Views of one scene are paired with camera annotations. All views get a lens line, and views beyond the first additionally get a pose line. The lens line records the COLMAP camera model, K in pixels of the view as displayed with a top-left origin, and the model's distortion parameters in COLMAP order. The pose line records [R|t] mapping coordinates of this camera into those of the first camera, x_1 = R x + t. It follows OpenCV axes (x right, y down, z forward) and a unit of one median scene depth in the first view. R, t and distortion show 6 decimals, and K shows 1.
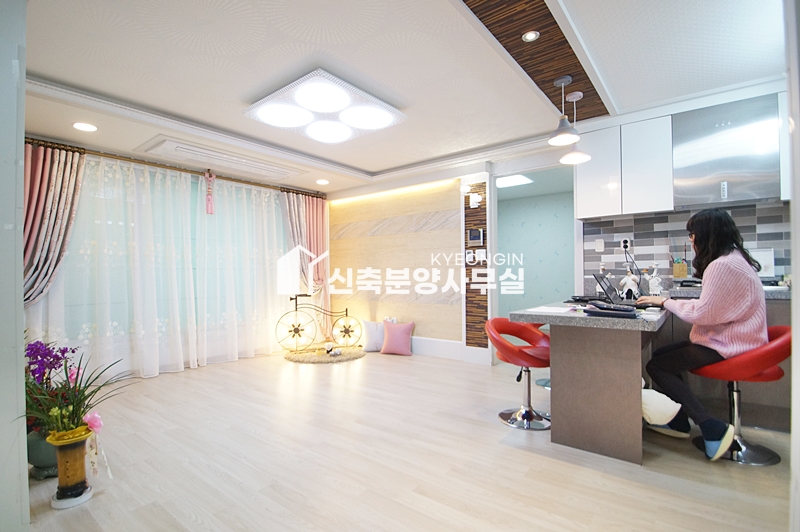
lens RADIAL K [[378.3, 0, 400.0], [0, 378.3, 266.0], [0, 0, 1]] dist [0.000753, 0.000100]
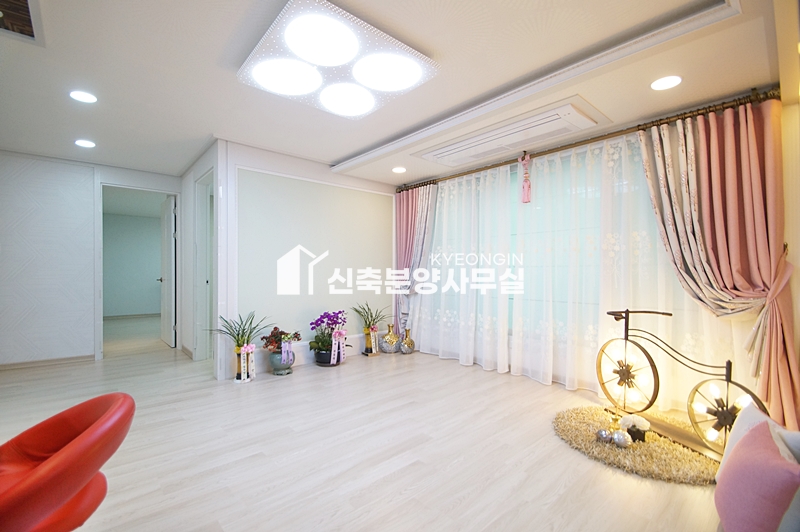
lens RADIAL K [[356.1, 0, 394.5], [0, 356.1, 273.4], [0, 0, 1]] dist [-0.001356, -0.000511]
pose [[-0.178764, 0.016955, -0.983746, 0.363083], [0.023534, 0.999639, 0.012953, 0.005078], [0.983611, -0.020836, -0.179098, 0.875676]]
